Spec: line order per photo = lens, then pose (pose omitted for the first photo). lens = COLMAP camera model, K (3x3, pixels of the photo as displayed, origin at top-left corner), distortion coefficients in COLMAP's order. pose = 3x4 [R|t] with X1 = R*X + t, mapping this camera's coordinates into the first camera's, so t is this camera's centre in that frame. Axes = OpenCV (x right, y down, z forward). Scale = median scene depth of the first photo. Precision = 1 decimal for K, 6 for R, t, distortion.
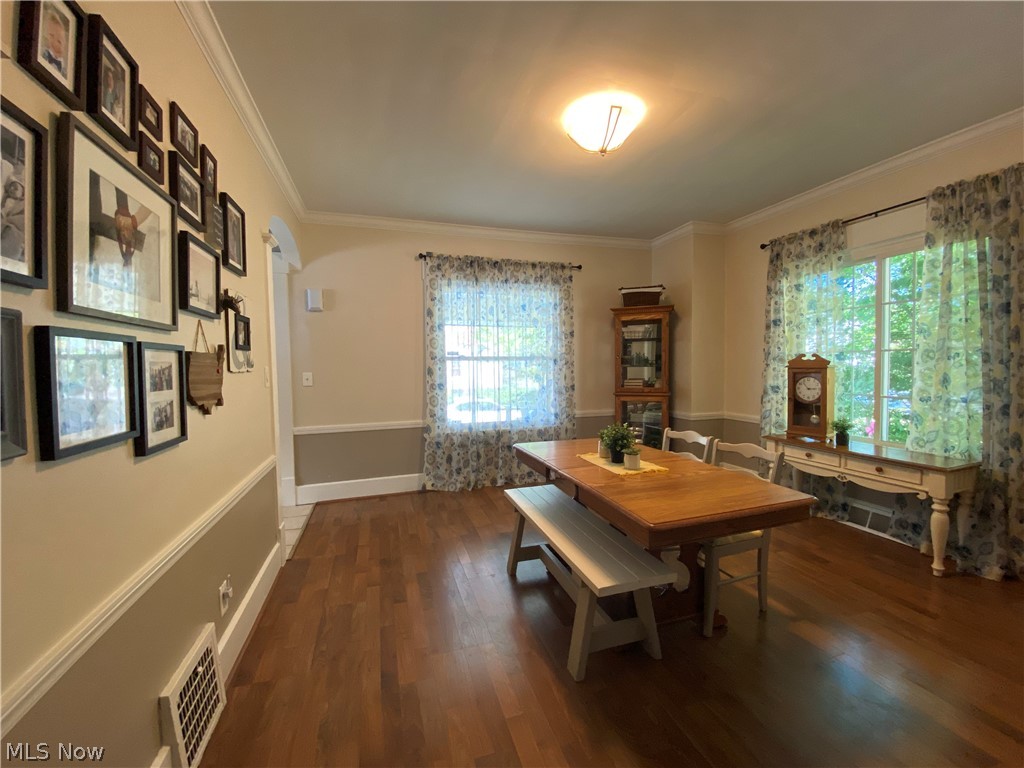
lens RADIAL K [[414.4, 0, 509.9], [0, 414.4, 382.7], [0, 0, 1]] dist [0.045118, -0.027918]
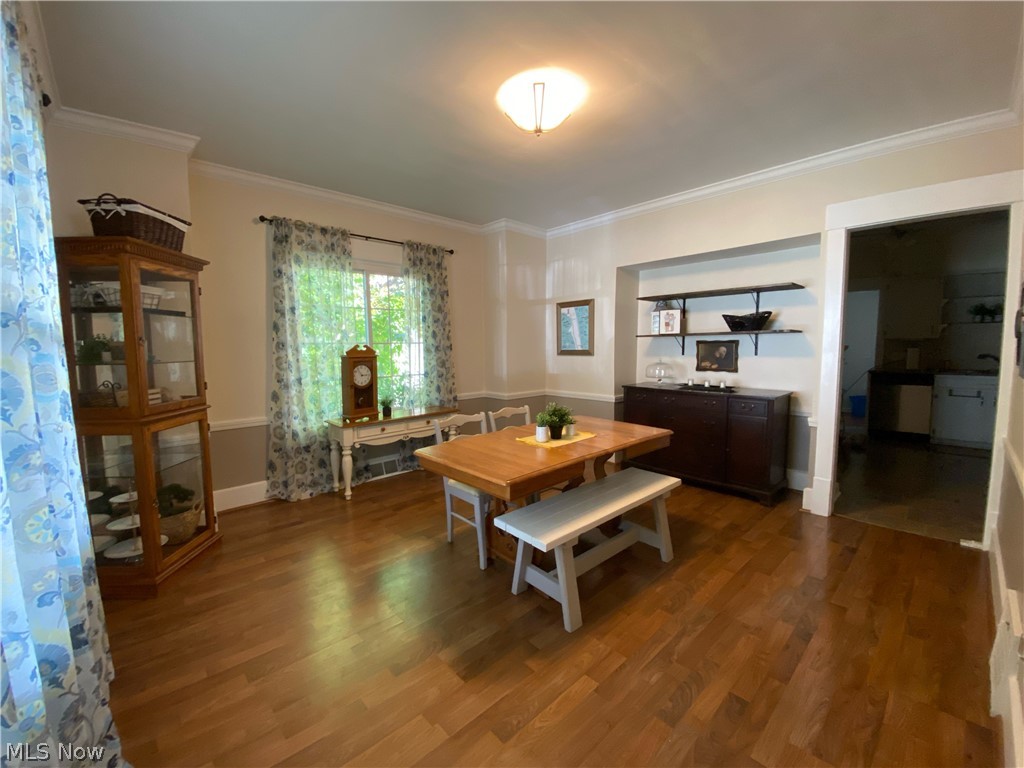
lens RADIAL K [[414.4, 0, 509.9], [0, 414.4, 382.7], [0, 0, 1]] dist [0.045118, -0.027918]
pose [[-0.421182, -0.067591, 0.904454, -0.507798], [0.059892, 0.992970, 0.102096, -0.060176], [-0.904996, 0.097170, -0.414173, 1.155879]]
